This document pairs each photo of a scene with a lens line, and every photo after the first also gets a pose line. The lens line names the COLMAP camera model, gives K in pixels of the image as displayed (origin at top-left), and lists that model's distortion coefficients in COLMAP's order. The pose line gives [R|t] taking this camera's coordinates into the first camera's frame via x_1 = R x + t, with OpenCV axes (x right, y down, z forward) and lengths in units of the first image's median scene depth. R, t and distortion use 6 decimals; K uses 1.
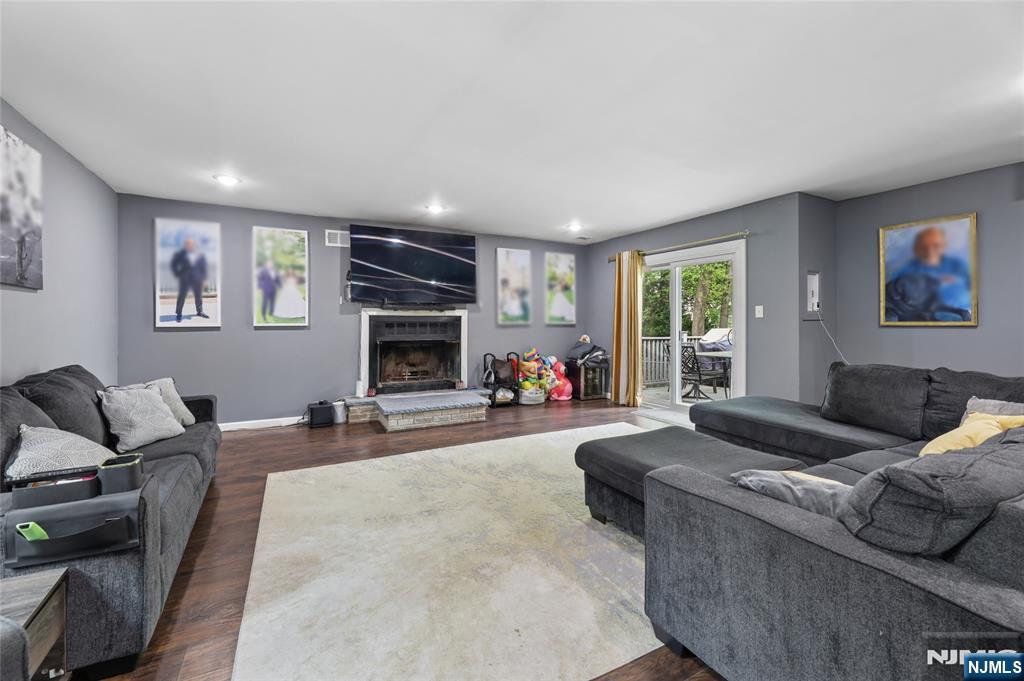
lens RADIAL K [[420.7, 0, 507.5], [0, 420.7, 325.9], [0, 0, 1]] dist [0.001733, 0.000034]
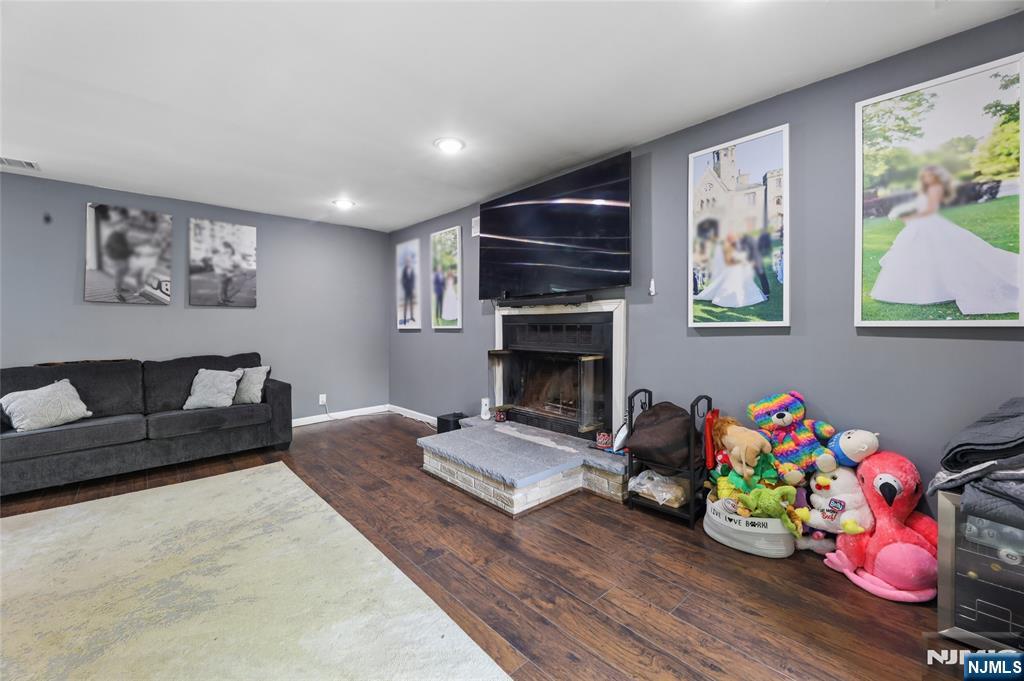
lens RADIAL K [[420.7, 0, 507.5], [0, 420.7, 325.9], [0, 0, 1]] dist [0.001733, 0.000034]
pose [[0.250576, 0.000514, -0.968097, 0.459494], [-0.002350, 0.999997, -0.000077, -0.006280], [0.968094, 0.002294, 0.250577, 0.902642]]
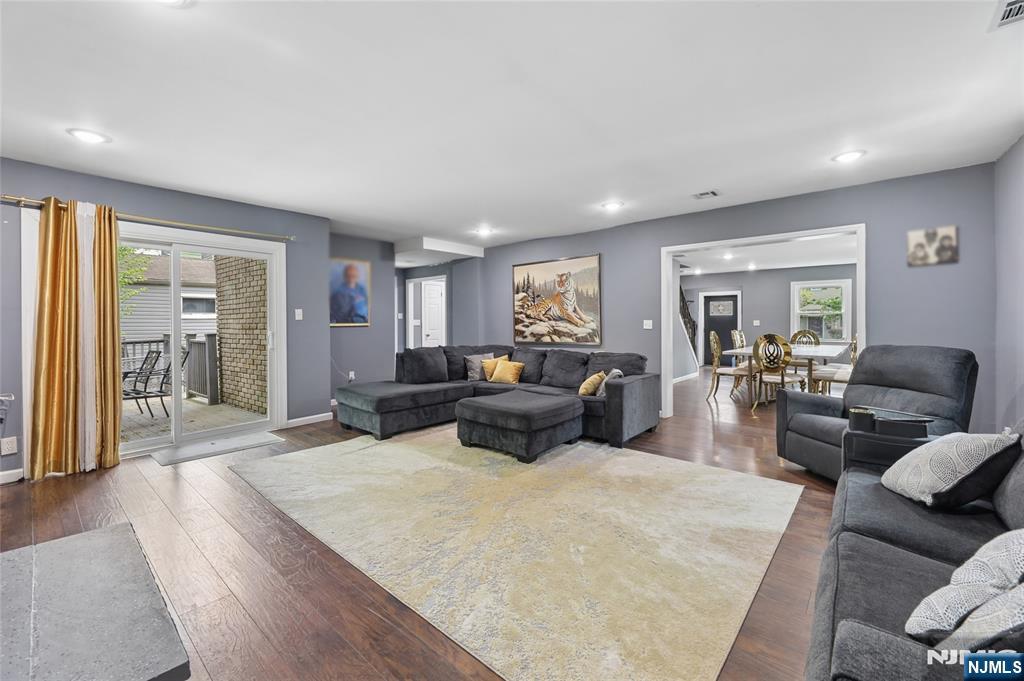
lens RADIAL K [[420.7, 0, 507.5], [0, 420.7, 325.9], [0, 0, 1]] dist [0.001733, 0.000034]
pose [[-0.365596, -0.006518, 0.930751, -0.572470], [0.014311, 0.999818, 0.012623, -0.009646], [-0.930664, 0.017935, -0.365436, 0.845277]]
